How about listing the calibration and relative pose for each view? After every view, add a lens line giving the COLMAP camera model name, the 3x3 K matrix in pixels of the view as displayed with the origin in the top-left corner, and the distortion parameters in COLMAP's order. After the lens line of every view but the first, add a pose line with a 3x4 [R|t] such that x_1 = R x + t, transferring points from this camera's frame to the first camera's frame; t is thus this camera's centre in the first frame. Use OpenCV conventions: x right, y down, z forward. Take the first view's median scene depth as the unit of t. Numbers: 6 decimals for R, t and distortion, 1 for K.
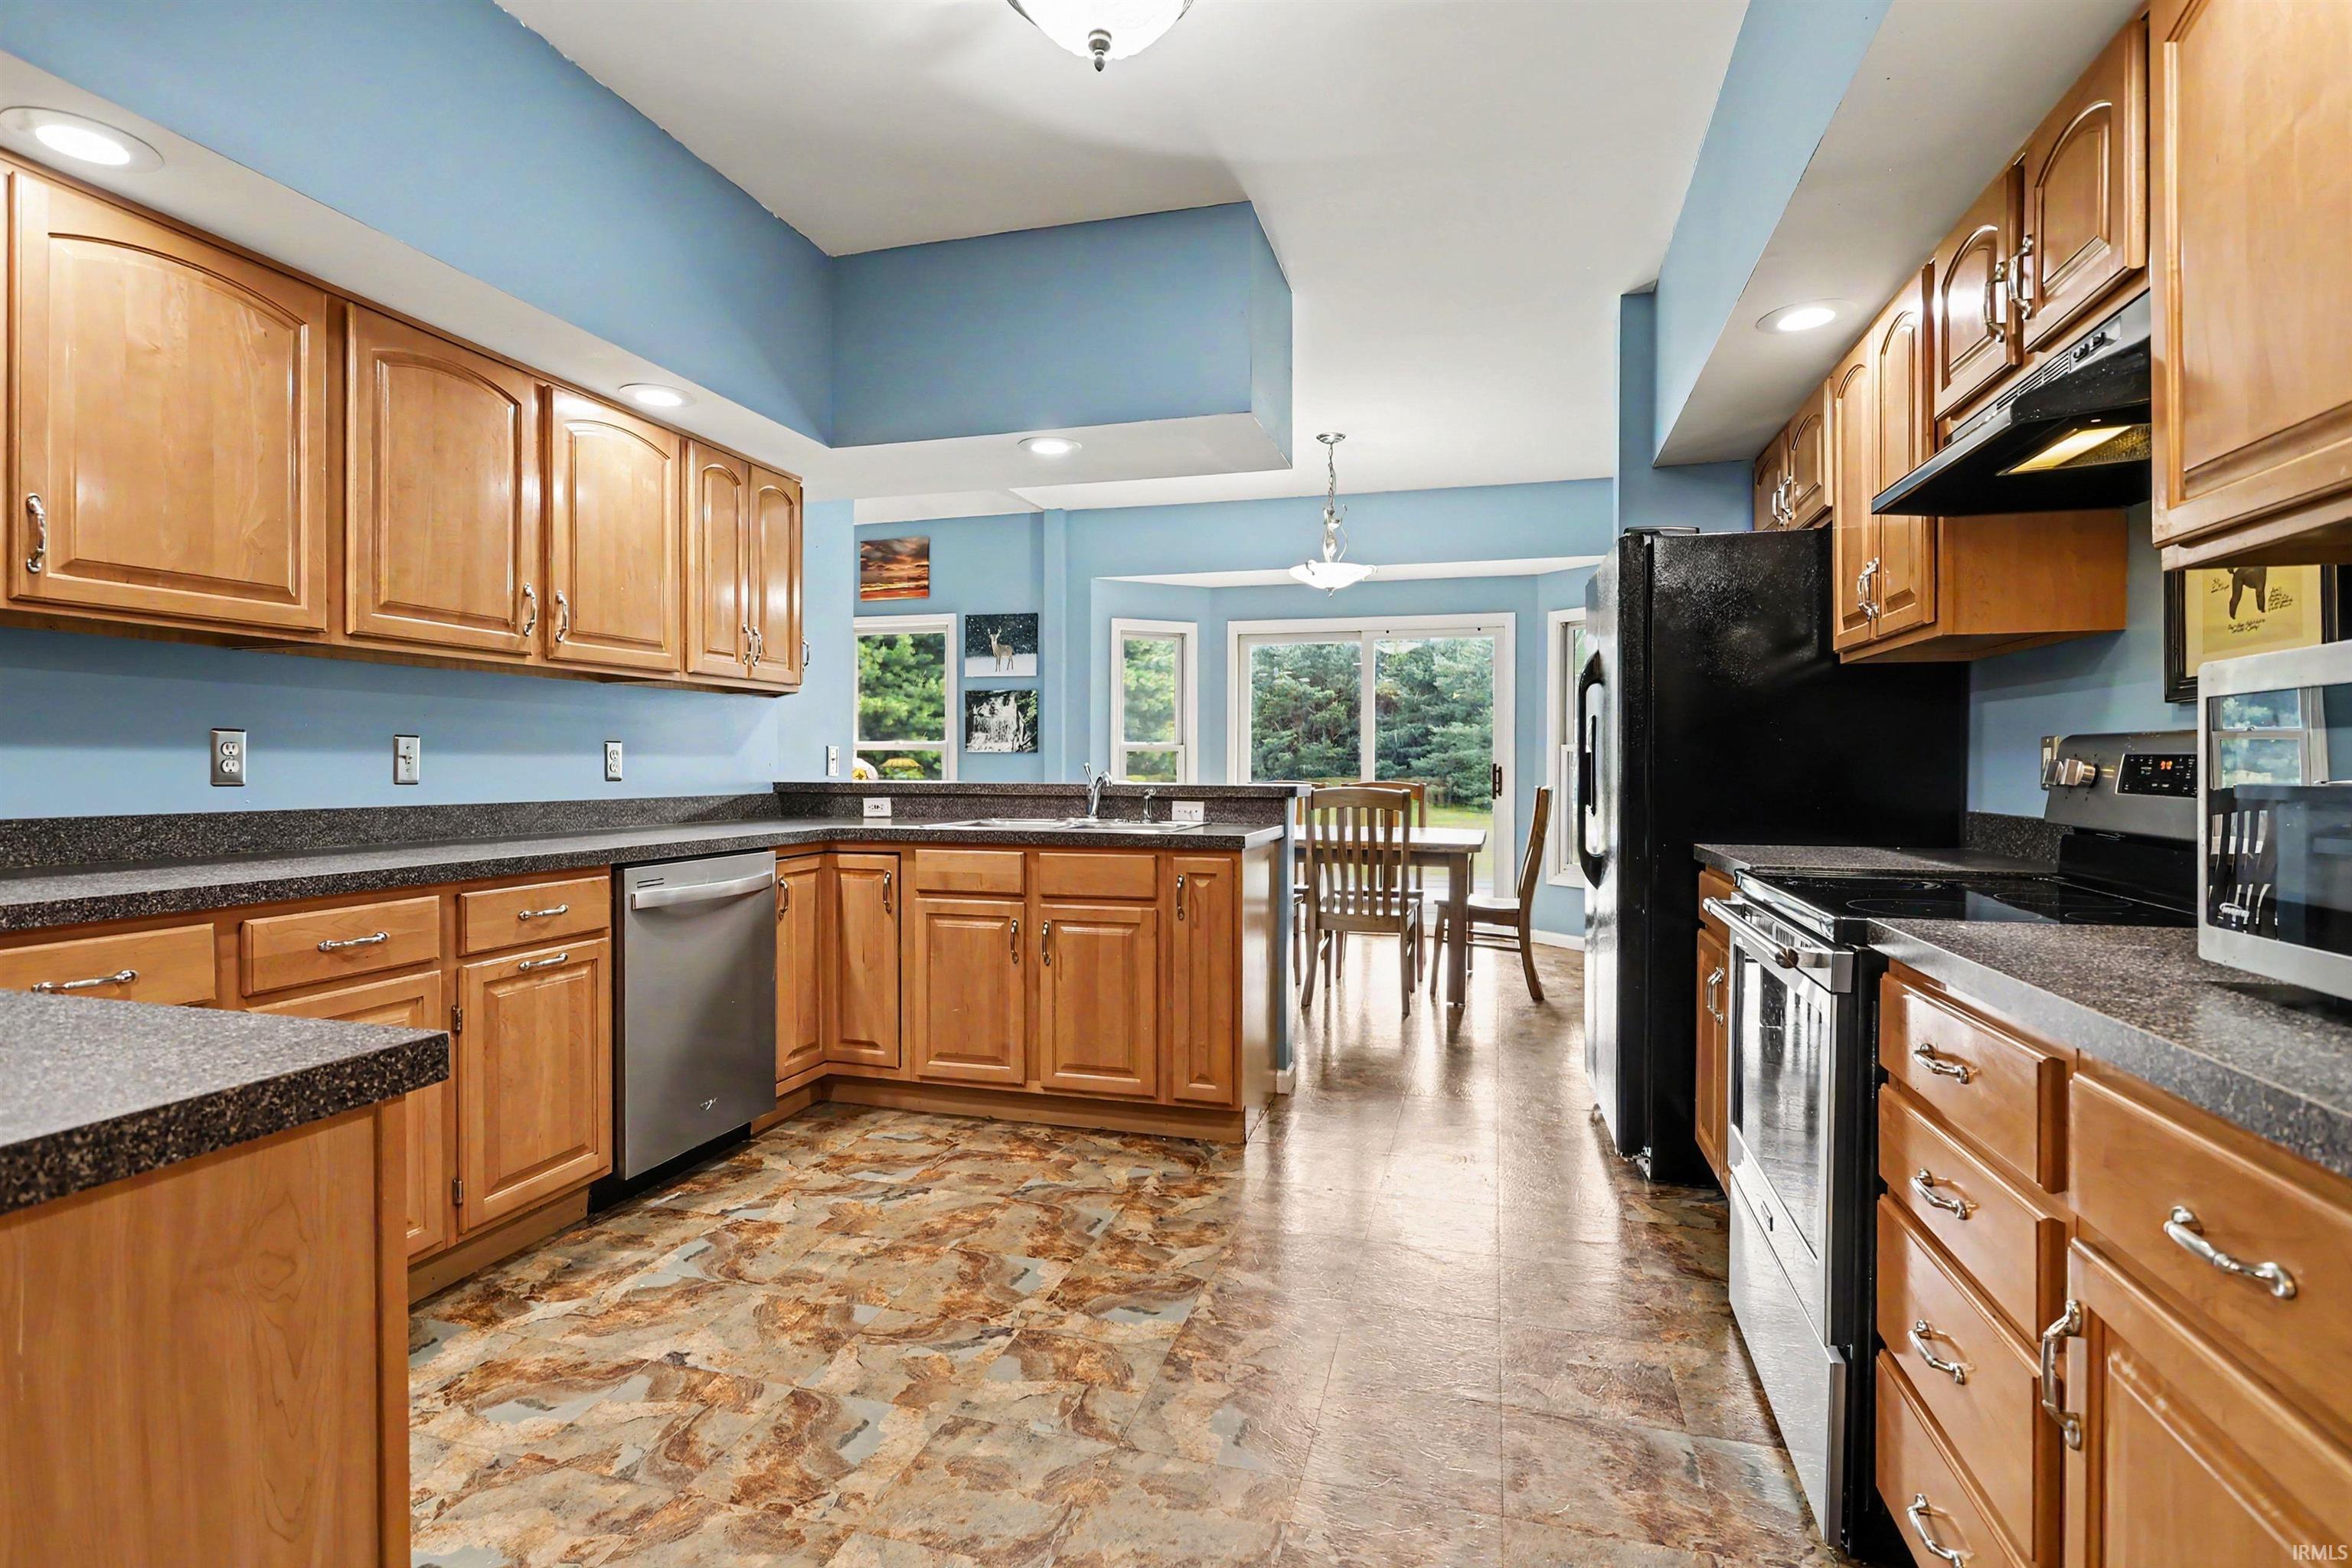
lens RADIAL K [[1147.6, 0, 1170.5], [0, 1147.6, 741.3], [0, 0, 1]] dist [-0.005290, 0.004985]
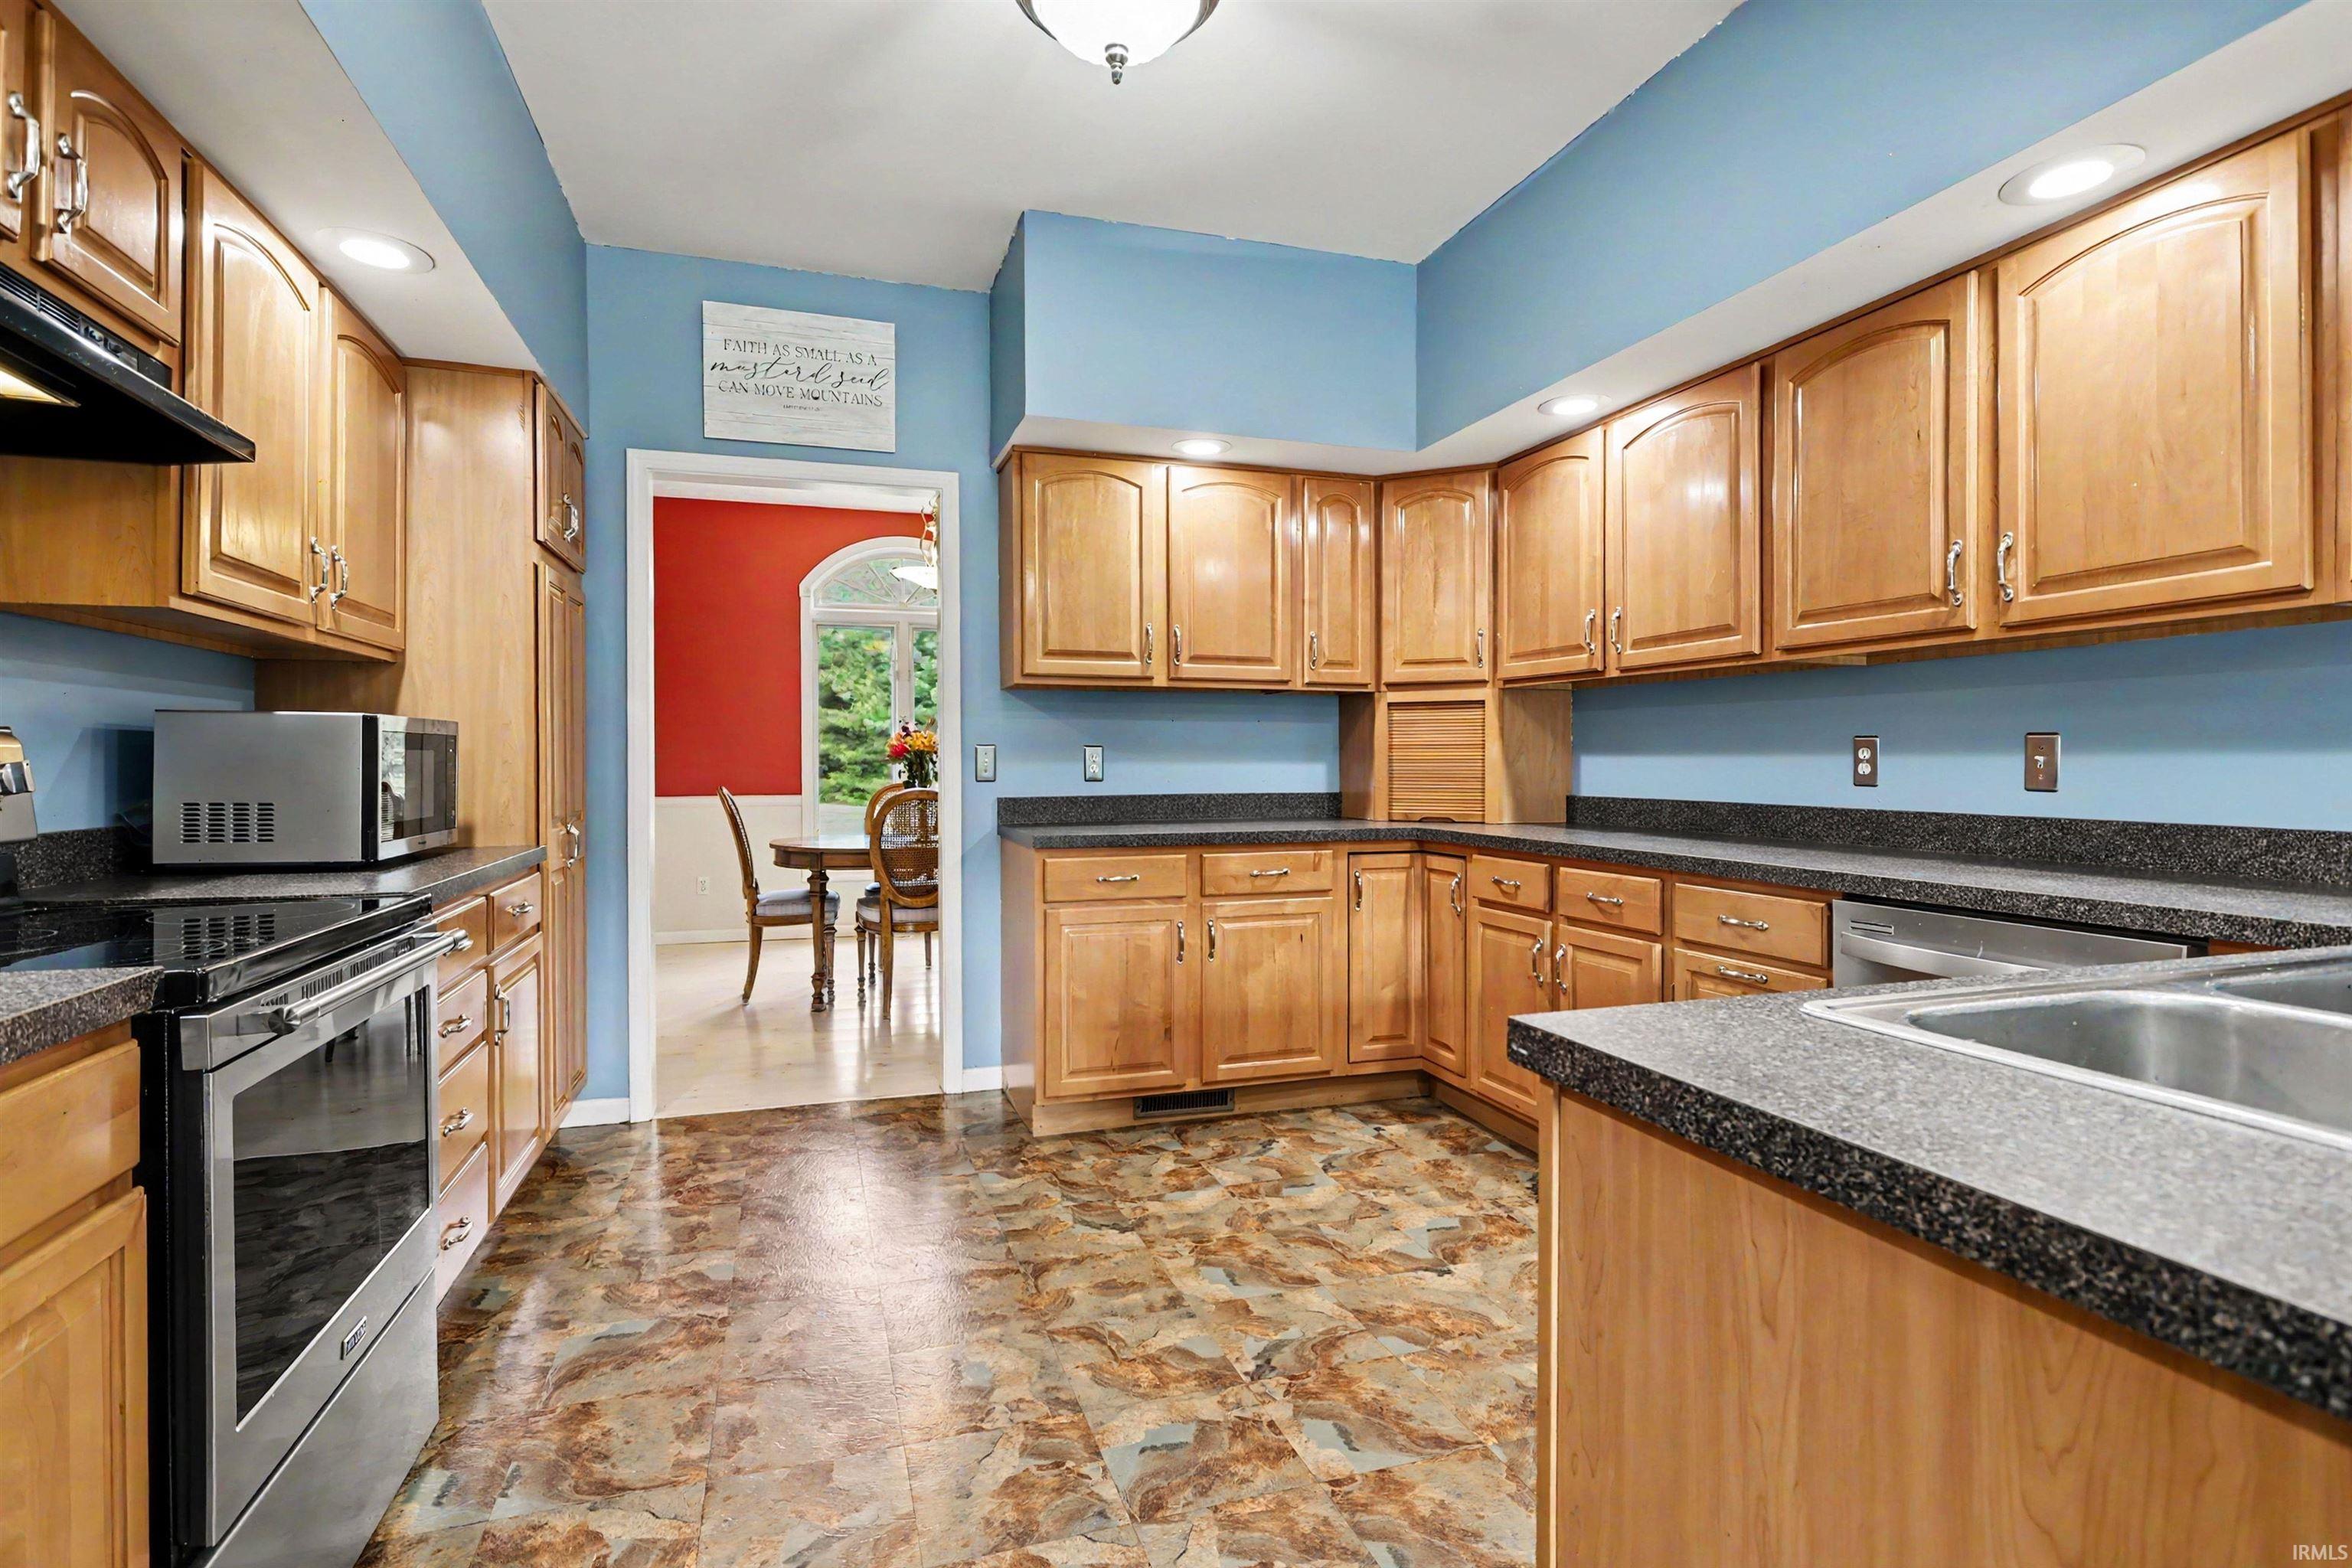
lens RADIAL K [[1147.6, 0, 1158.0], [0, 1147.6, 752.3], [0, 0, 1]] dist [-0.005290, 0.004985]
pose [[-0.838144, -0.008704, -0.545379, 0.437726], [0.009063, 0.999512, -0.029879, 0.037012], [0.545373, -0.029986, -0.837657, 1.767229]]
